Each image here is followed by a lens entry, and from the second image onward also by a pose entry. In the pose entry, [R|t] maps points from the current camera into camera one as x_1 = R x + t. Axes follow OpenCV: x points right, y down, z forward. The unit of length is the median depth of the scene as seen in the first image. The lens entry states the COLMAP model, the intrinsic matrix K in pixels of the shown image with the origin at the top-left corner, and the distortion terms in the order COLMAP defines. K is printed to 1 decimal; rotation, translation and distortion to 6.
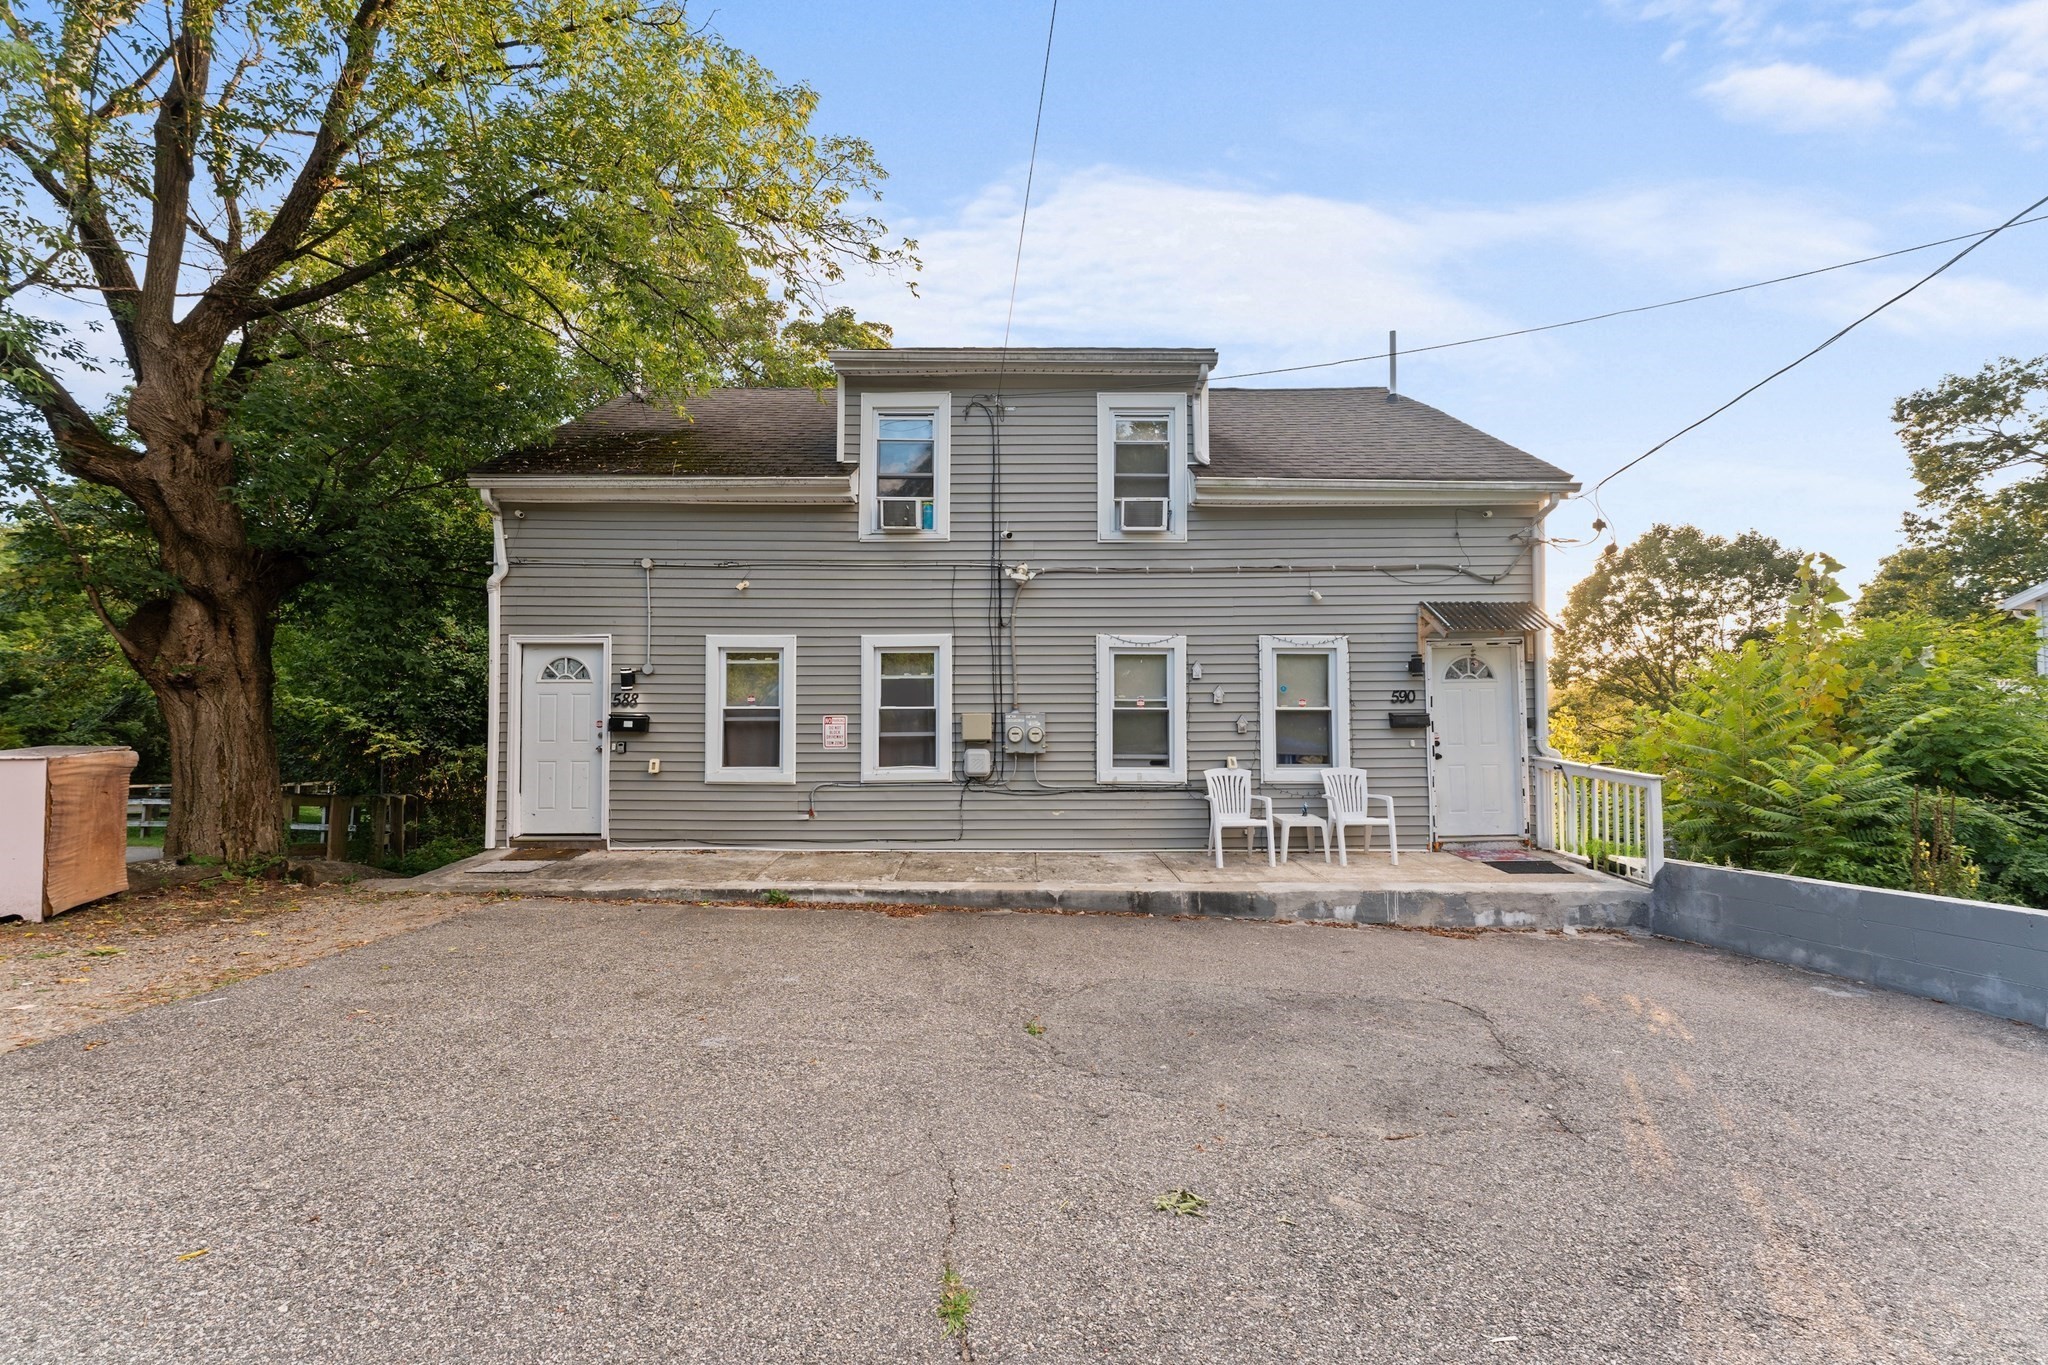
lens RADIAL K [[812.5, 0, 1016.3], [0, 812.5, 687.9], [0, 0, 1]] dist [0.001131, -0.000225]
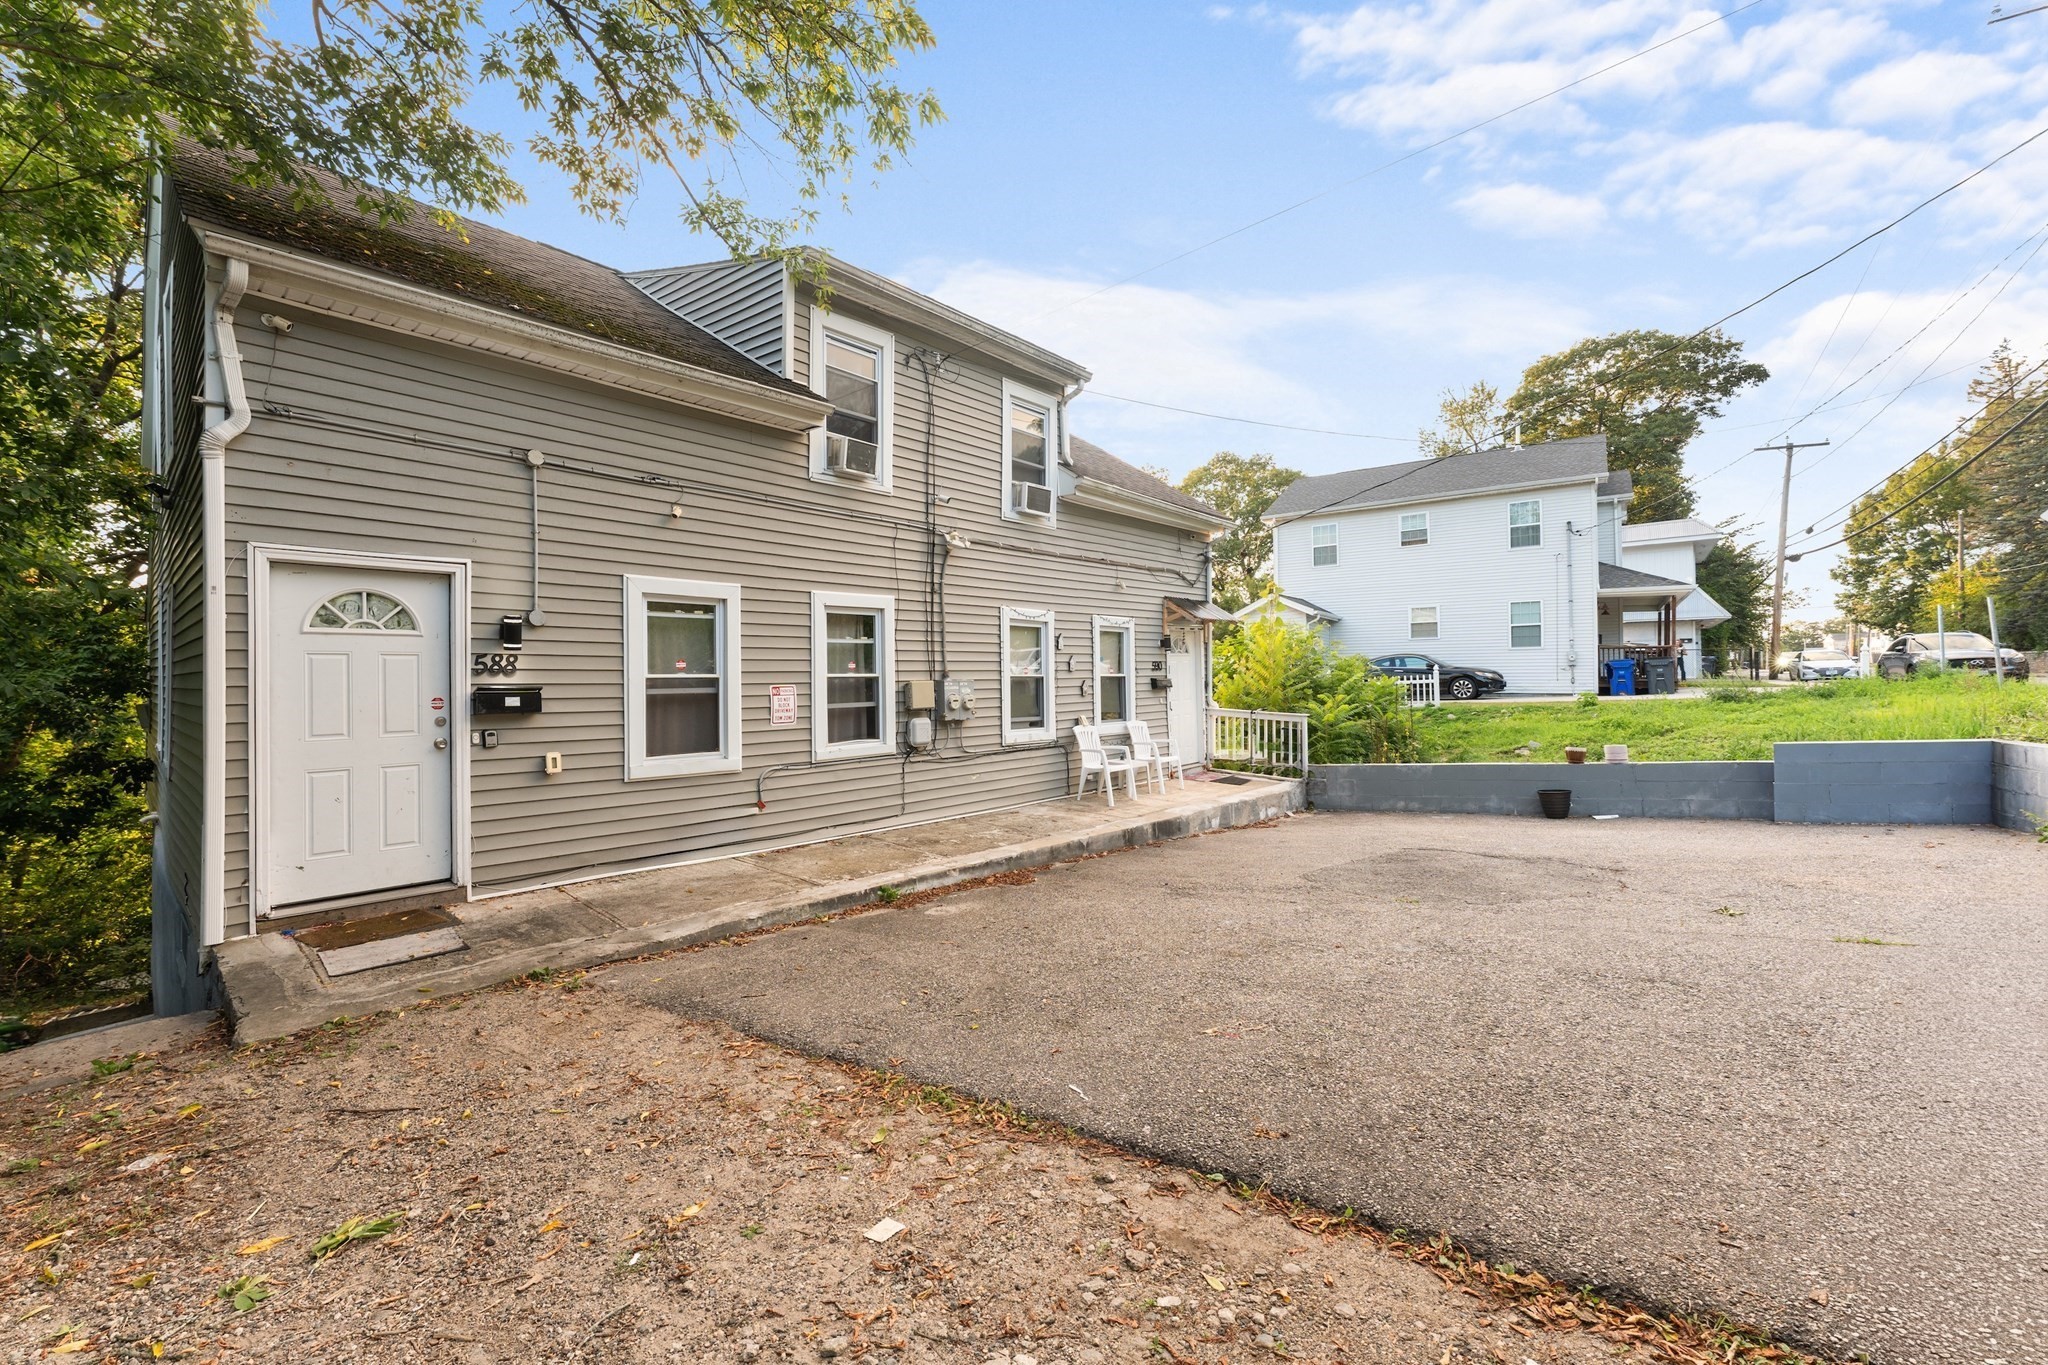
lens RADIAL K [[818.5, 0, 1012.2], [0, 818.5, 678.9], [0, 0, 1]] dist [0.001868, -0.000036]
pose [[0.682033, -0.006190, 0.731295, -0.676428], [-0.005931, 0.999884, 0.013995, 0.014668], [-0.731298, -0.013882, 0.681917, 0.258259]]
